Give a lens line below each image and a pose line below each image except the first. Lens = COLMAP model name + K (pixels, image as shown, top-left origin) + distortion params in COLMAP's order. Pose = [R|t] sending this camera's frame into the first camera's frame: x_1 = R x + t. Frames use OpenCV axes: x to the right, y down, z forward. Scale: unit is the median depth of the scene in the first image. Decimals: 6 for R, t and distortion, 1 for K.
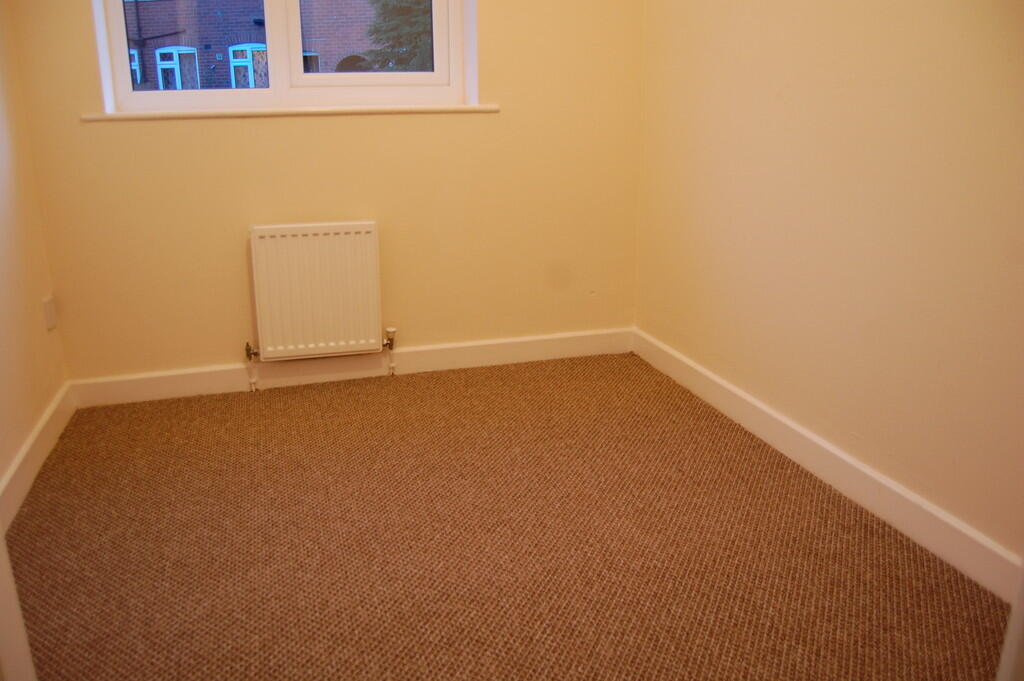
lens RADIAL K [[907.8, 0, 512.8], [0, 907.8, 342.9], [0, 0, 1]] dist [0.004475, -0.017582]
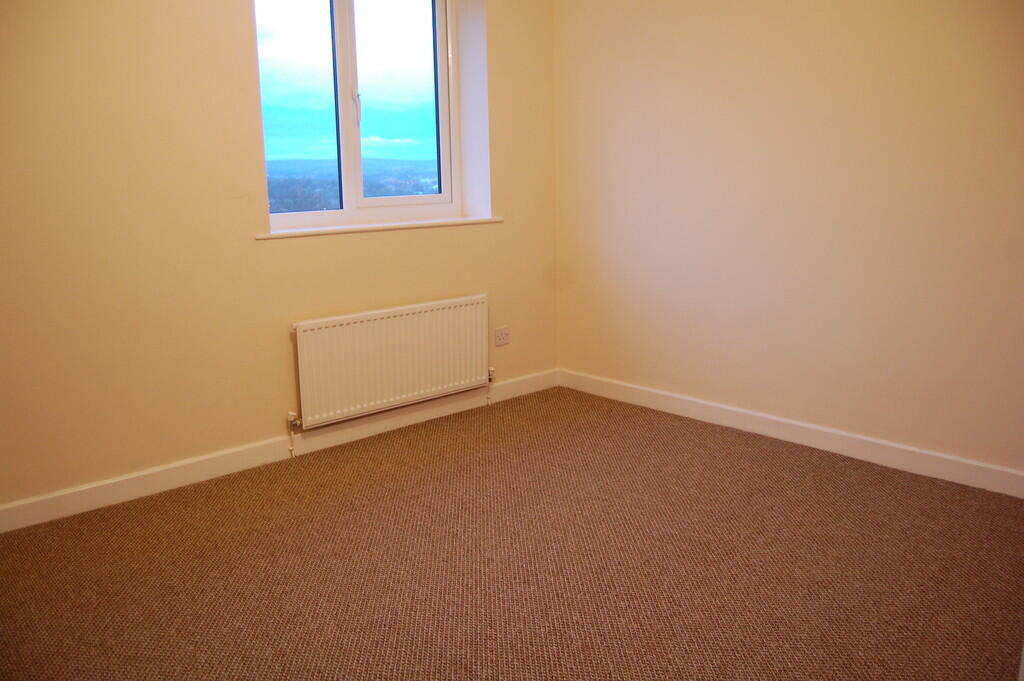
lens RADIAL K [[795.8, 0, 512.6], [0, 795.8, 345.7], [0, 0, 1]] dist [-0.077808, 0.003731]
pose [[0.892316, -0.113379, 0.436941, -0.479053], [0.164674, 0.982998, -0.081224, 0.040350], [-0.420303, 0.144430, 0.895816, -0.106509]]
